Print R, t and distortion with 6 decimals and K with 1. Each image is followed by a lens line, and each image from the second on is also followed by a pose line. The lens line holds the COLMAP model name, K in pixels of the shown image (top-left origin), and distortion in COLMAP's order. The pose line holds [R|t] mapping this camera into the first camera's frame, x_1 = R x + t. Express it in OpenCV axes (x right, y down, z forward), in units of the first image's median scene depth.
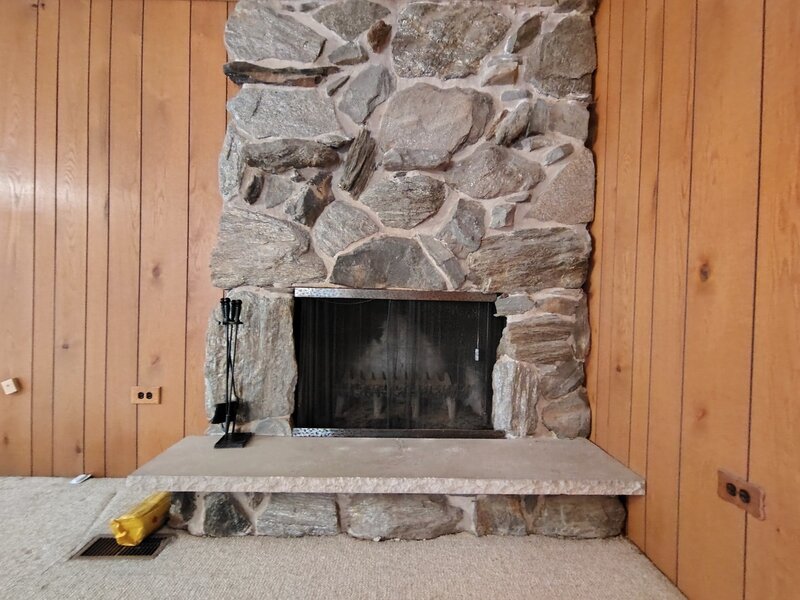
lens RADIAL K [[370.2, 0, 402.2], [0, 370.2, 303.7], [0, 0, 1]] dist [0.000043, 0.000478]
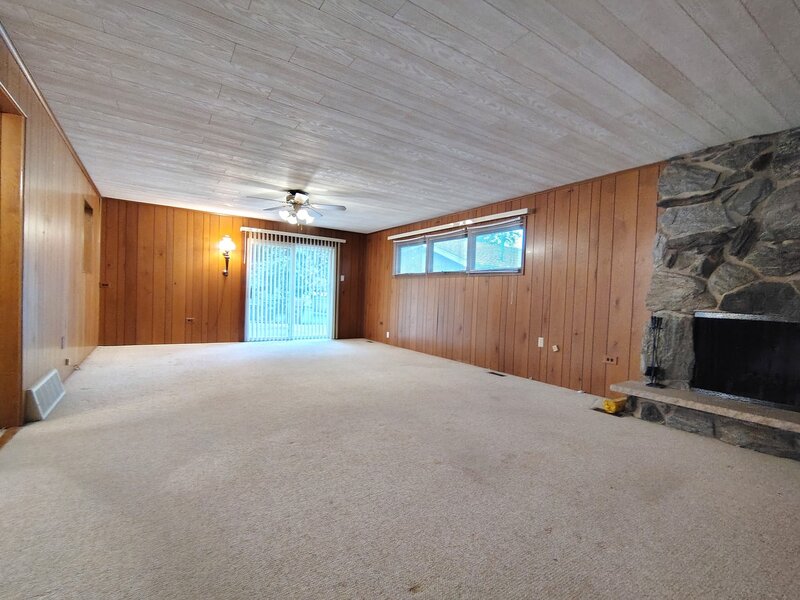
lens RADIAL K [[370.2, 0, 402.7], [0, 370.2, 306.2], [0, 0, 1]] dist [0.000043, 0.000478]
pose [[0.530305, 0.018908, -0.847596, 0.503394], [-0.035332, 0.999376, 0.000188, -0.020928], [0.847070, 0.029847, 0.530642, -1.219320]]
